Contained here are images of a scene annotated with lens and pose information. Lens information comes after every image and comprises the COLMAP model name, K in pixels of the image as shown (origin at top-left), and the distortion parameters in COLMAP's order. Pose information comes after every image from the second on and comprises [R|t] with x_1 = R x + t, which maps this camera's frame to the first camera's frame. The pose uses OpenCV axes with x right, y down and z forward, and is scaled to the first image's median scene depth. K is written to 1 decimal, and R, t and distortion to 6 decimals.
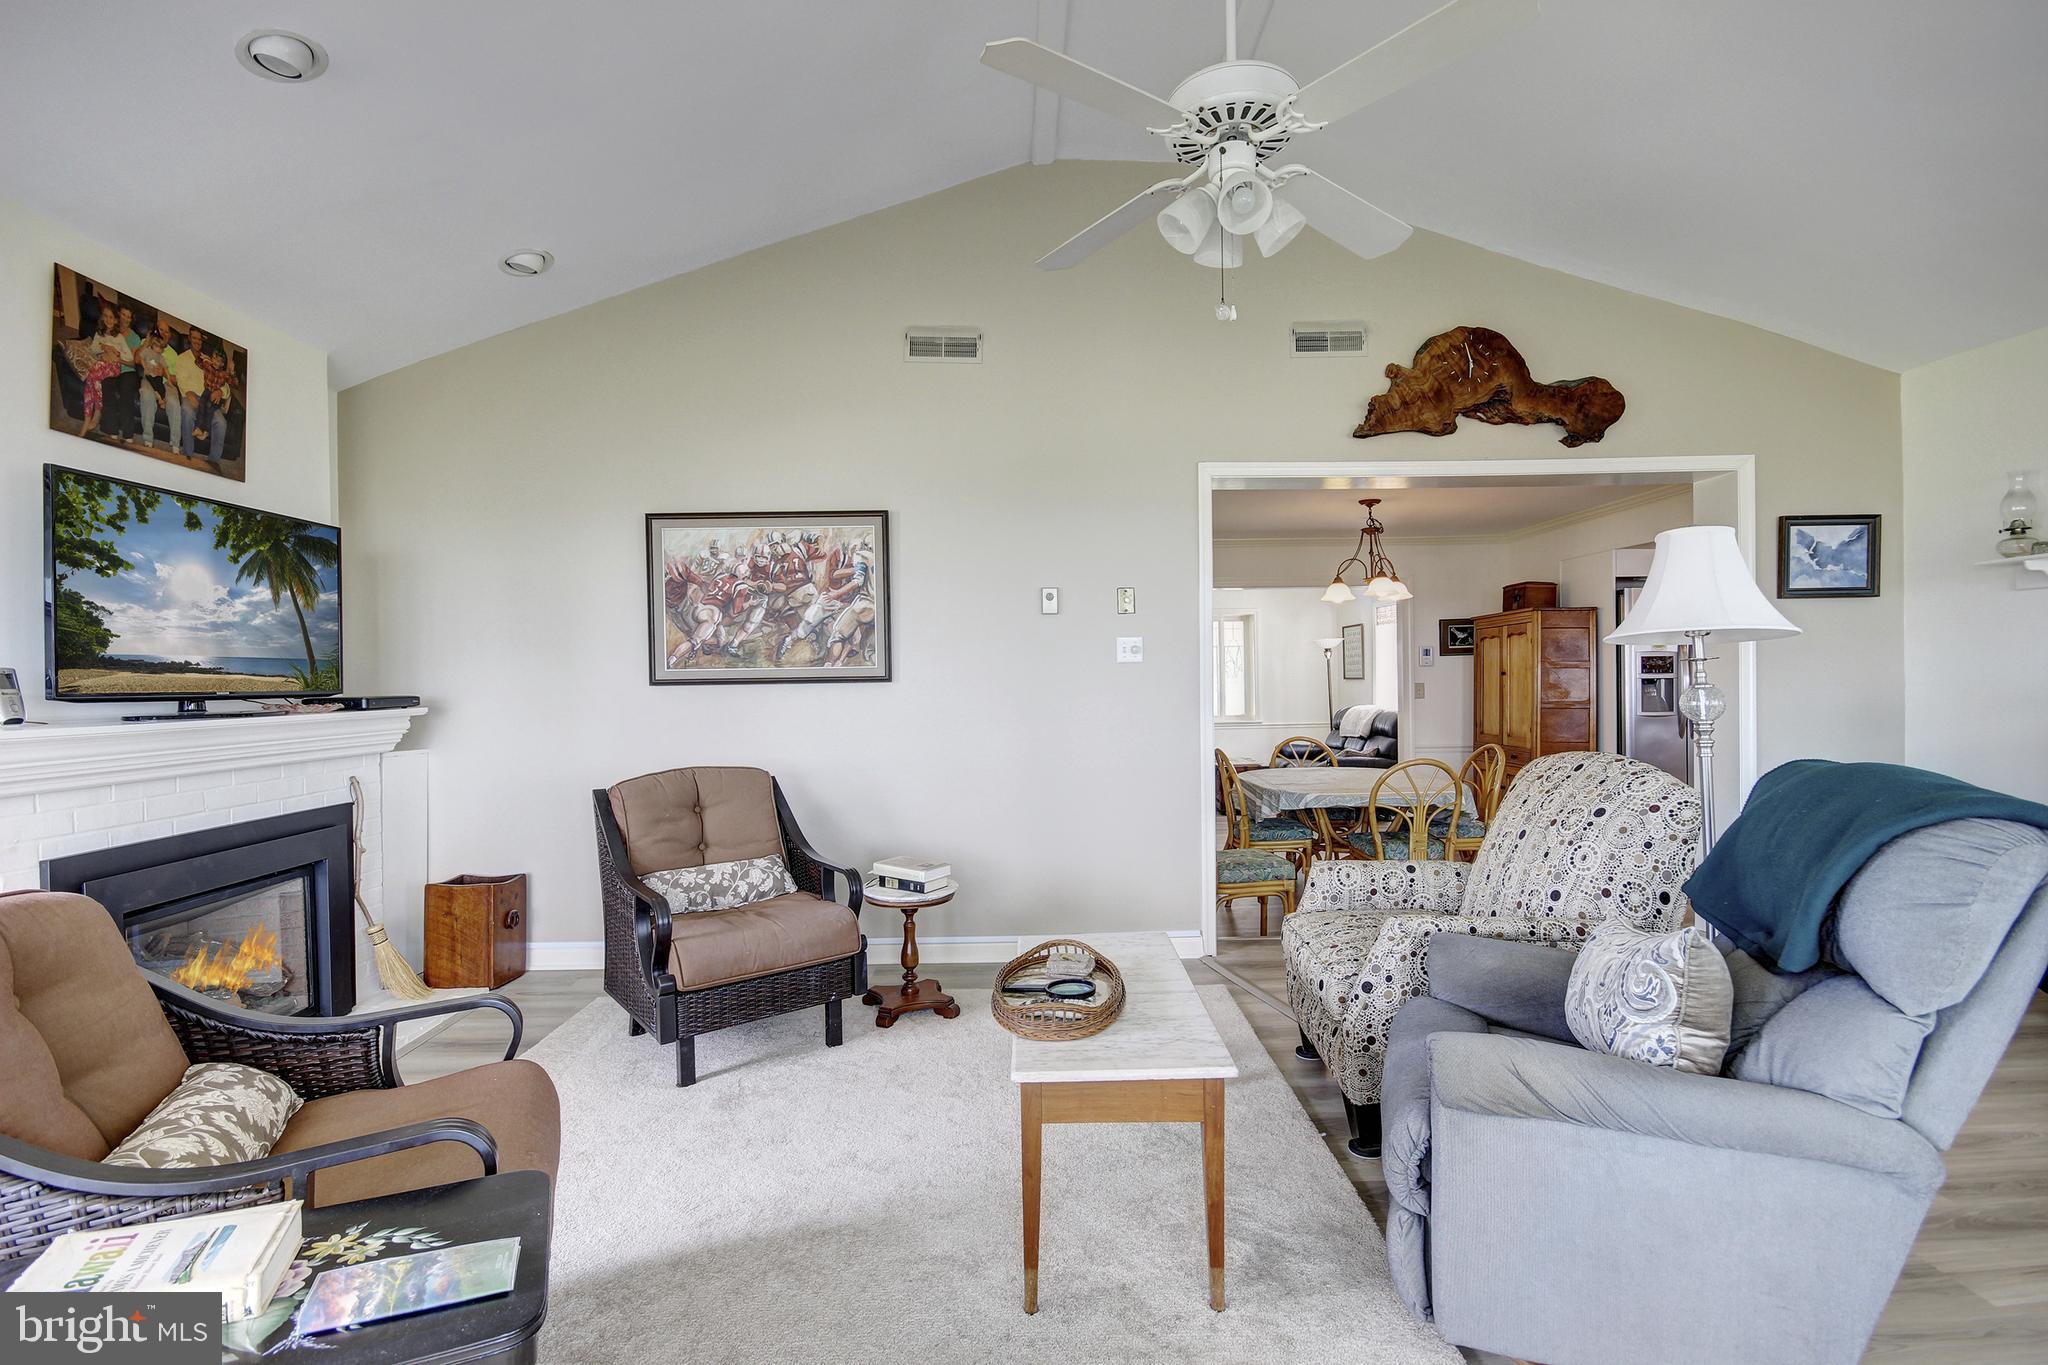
lens RADIAL K [[948.7, 0, 1029.9], [0, 948.7, 681.1], [0, 0, 1]] dist [0.012248, -0.000837]
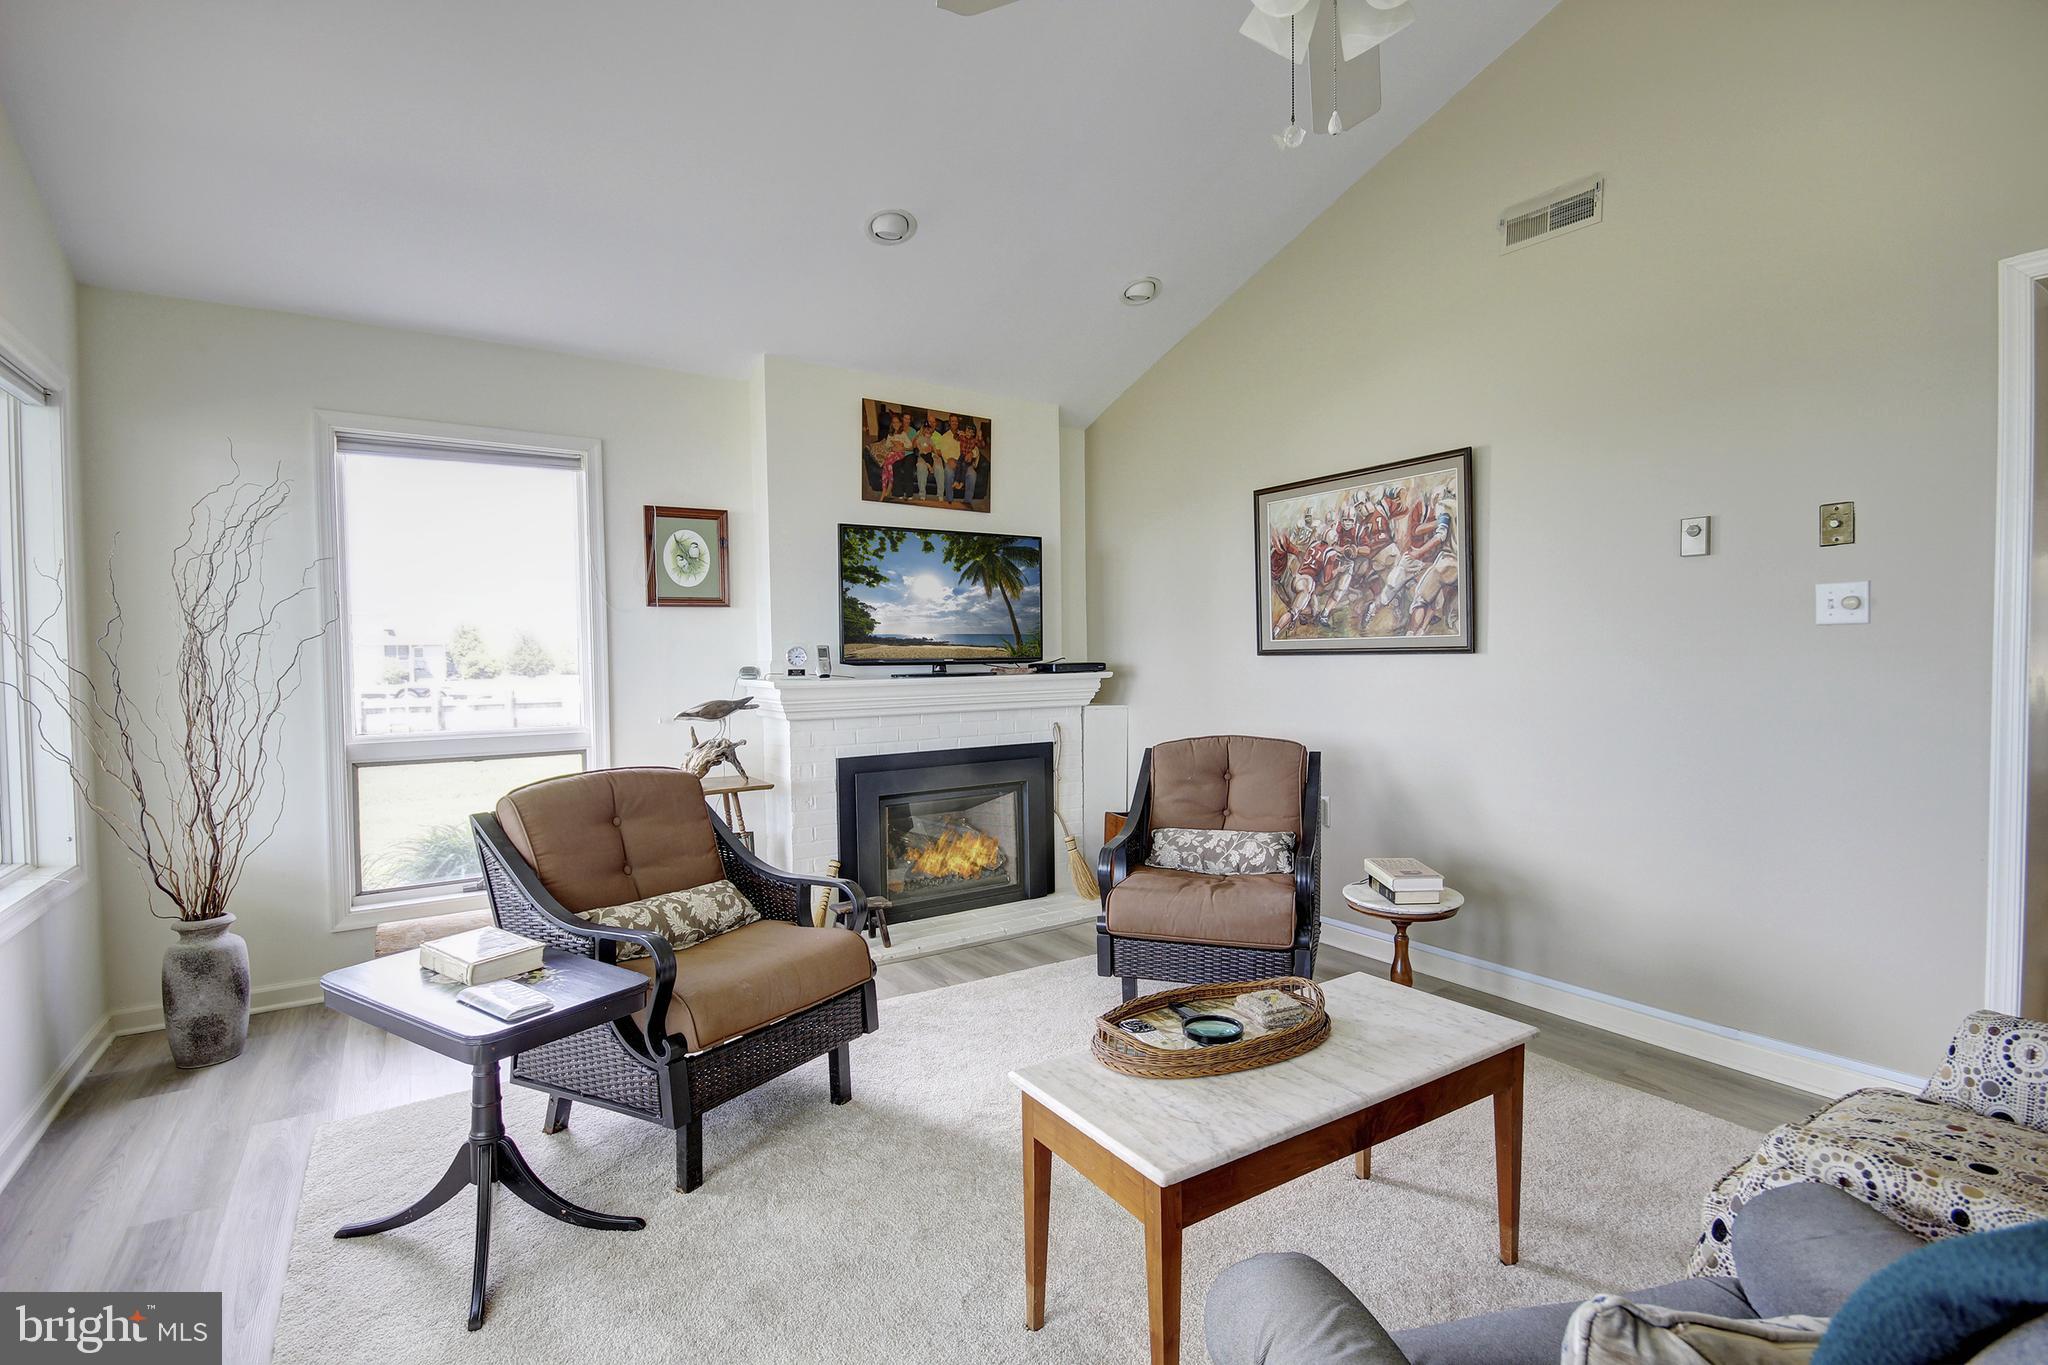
lens RADIAL K [[948.7, 0, 1027.7], [0, 948.7, 677.1], [0, 0, 1]] dist [0.012248, -0.000837]
pose [[0.545861, 0.026762, -0.837448, 0.411864], [0.001172, 0.999464, 0.032704, -0.007456], [0.837875, -0.018833, 0.545537, 0.264899]]
